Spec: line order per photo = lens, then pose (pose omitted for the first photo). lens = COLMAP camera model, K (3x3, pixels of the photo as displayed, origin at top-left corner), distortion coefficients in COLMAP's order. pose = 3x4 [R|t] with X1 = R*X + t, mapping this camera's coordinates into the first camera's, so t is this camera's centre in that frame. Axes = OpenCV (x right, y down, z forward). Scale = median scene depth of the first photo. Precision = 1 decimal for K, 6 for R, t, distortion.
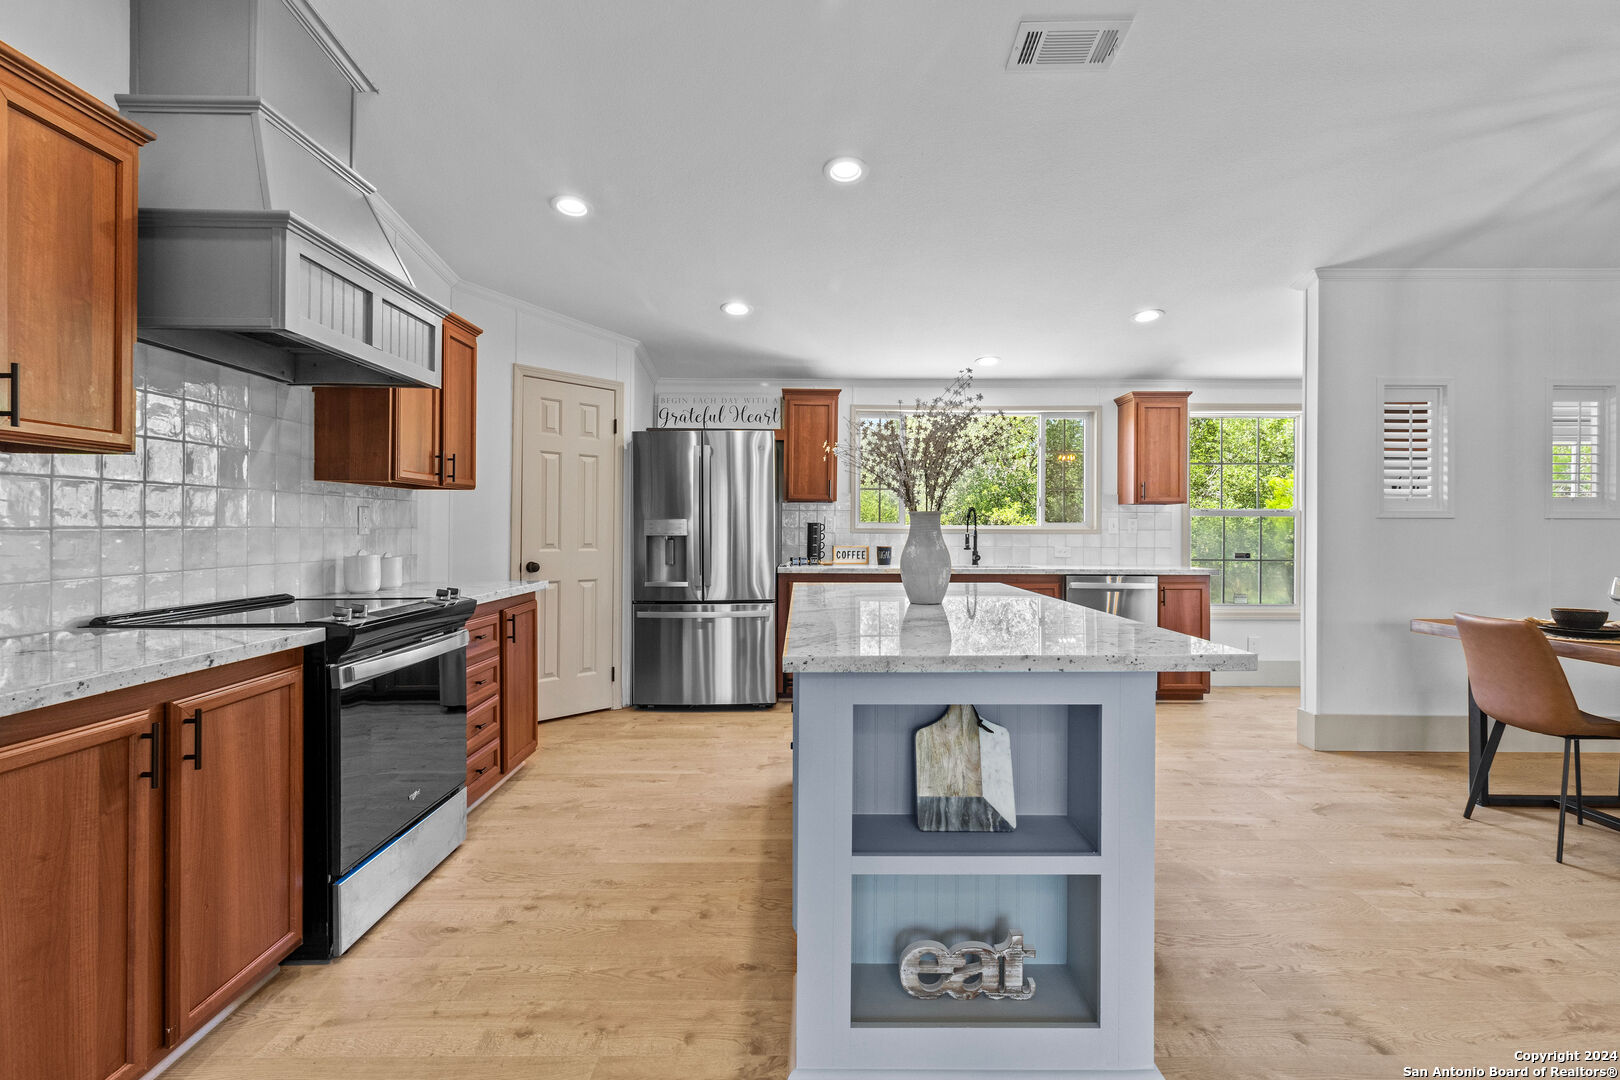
lens RADIAL K [[743.3, 0, 809.5], [0, 743.3, 530.1], [0, 0, 1]] dist [0.003422, 0.000588]
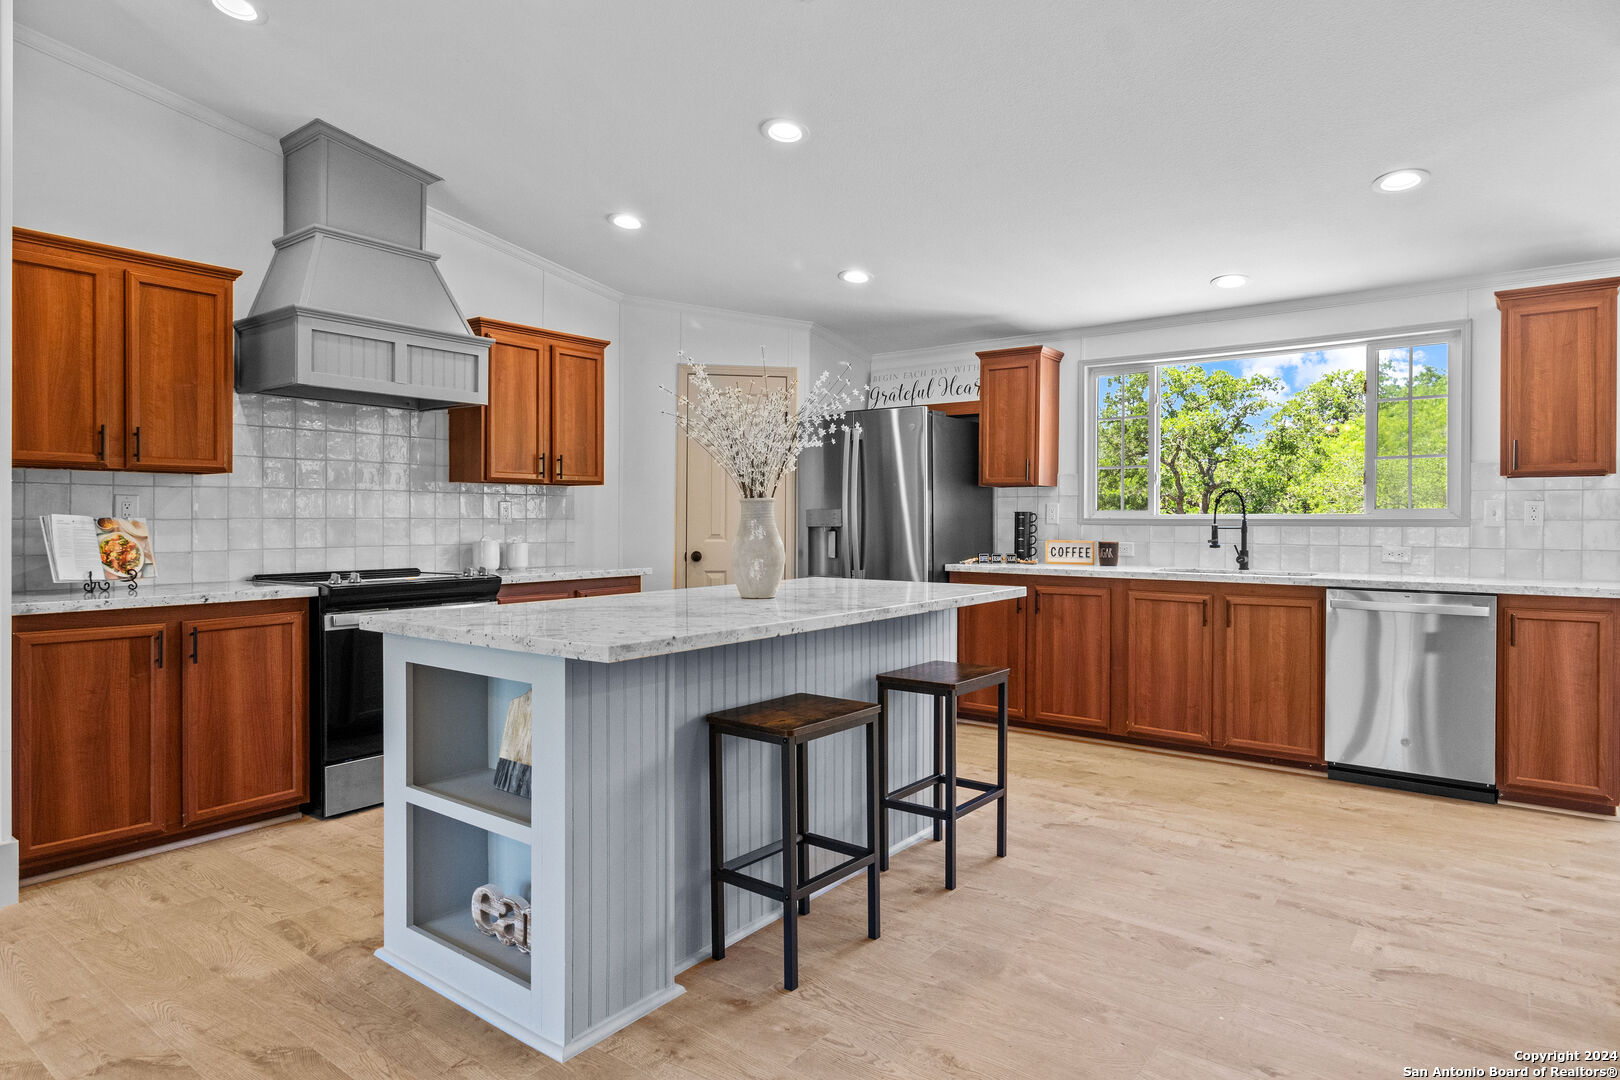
lens RADIAL K [[918.0, 0, 818.5], [0, 918.0, 529.6], [0, 0, 1]] dist [-0.001380, -0.000878]
pose [[0.794335, 0.004209, -0.607465, 0.776803], [0.000119, 0.999975, 0.007084, 0.004406], [0.607479, -0.005699, 0.794315, 0.115134]]
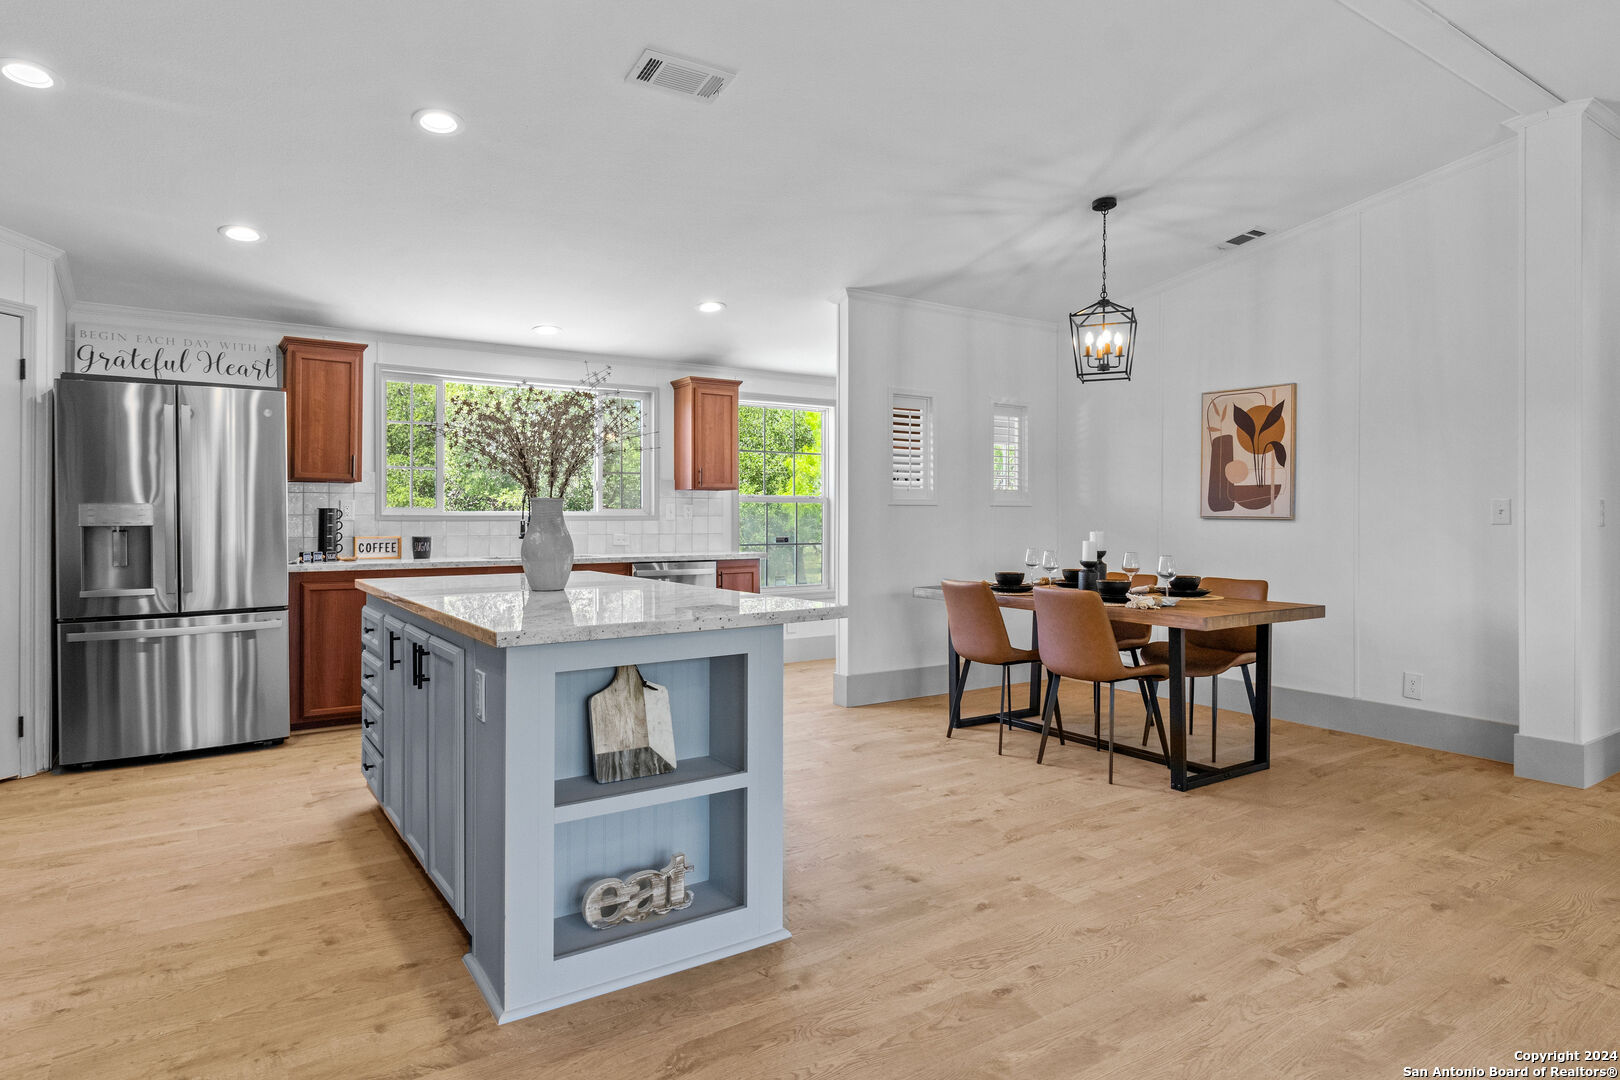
lens RADIAL K [[922.4, 0, 813.3], [0, 922.4, 517.8], [0, 0, 1]] dist [-0.002675, -0.000642]
pose [[0.828529, -0.004745, 0.559926, -0.204479], [0.003945, 0.999989, 0.002638, -0.000207], [-0.559932, 0.000023, 0.828539, -0.190682]]
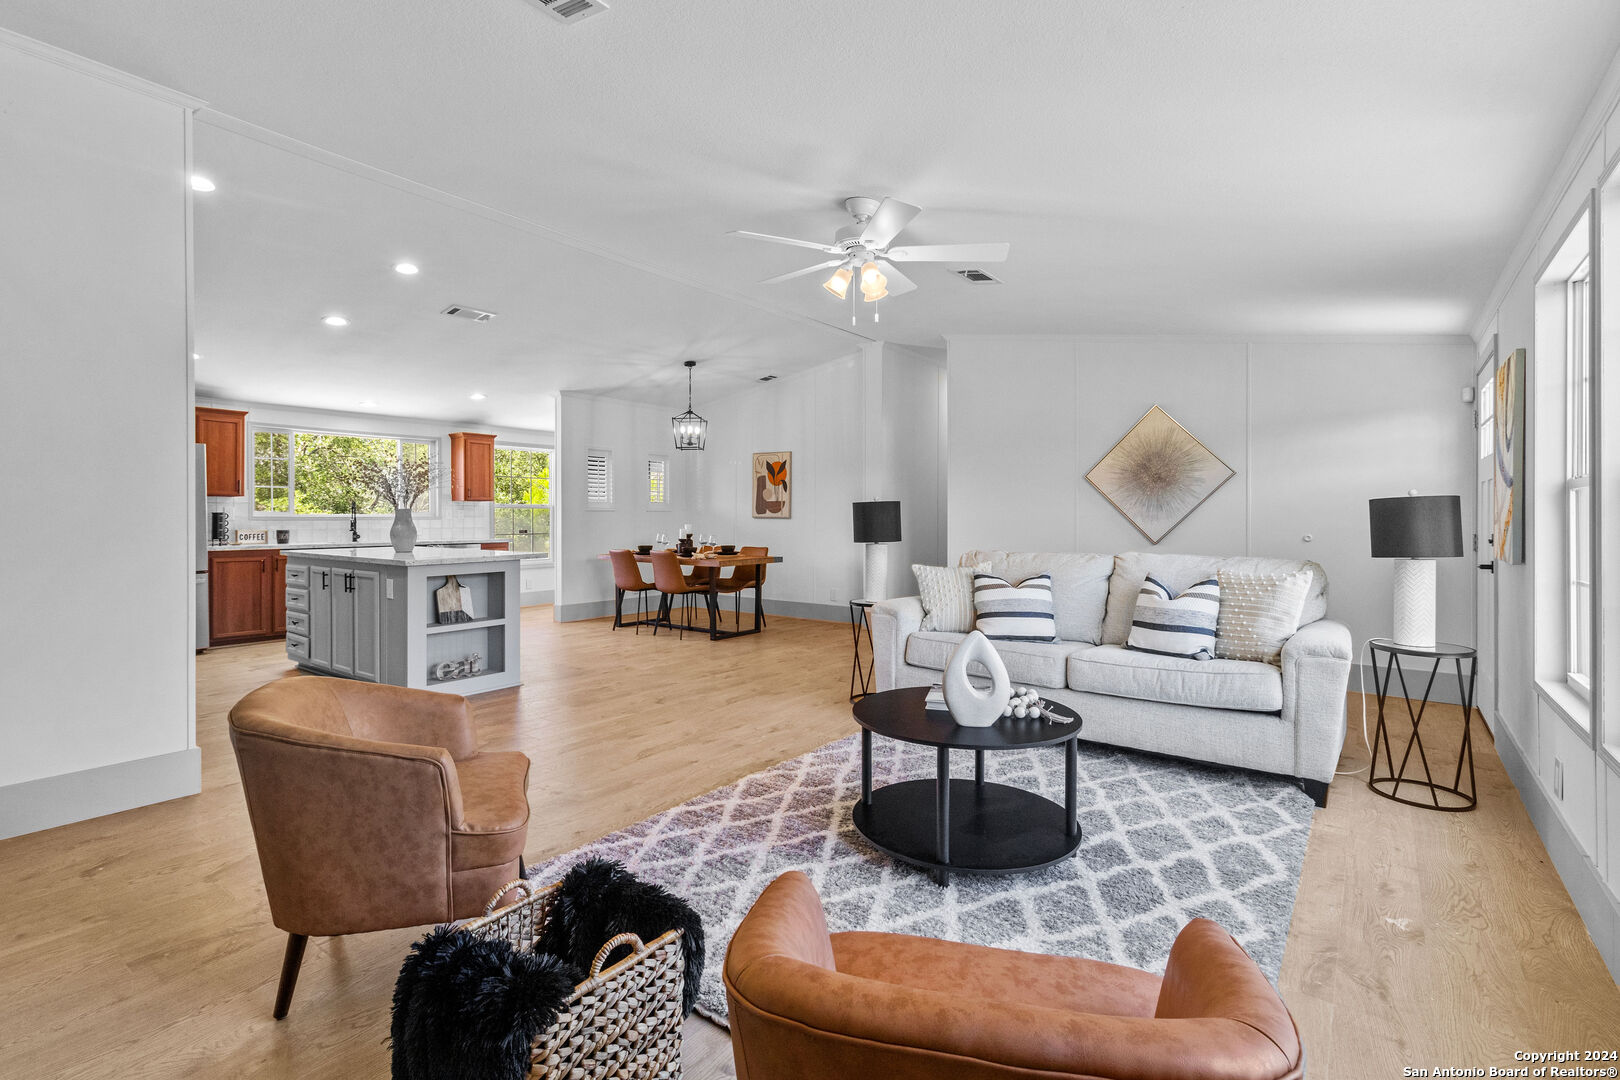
lens RADIAL K [[745.1, 0, 809.5], [0, 745.1, 521.1], [0, 0, 1]] dist [0.001115, 0.000316]
pose [[0.603389, -0.009446, 0.797391, -0.712833], [0.004906, 0.999955, 0.008133, -0.000794], [-0.797432, -0.000995, 0.603408, -1.029978]]
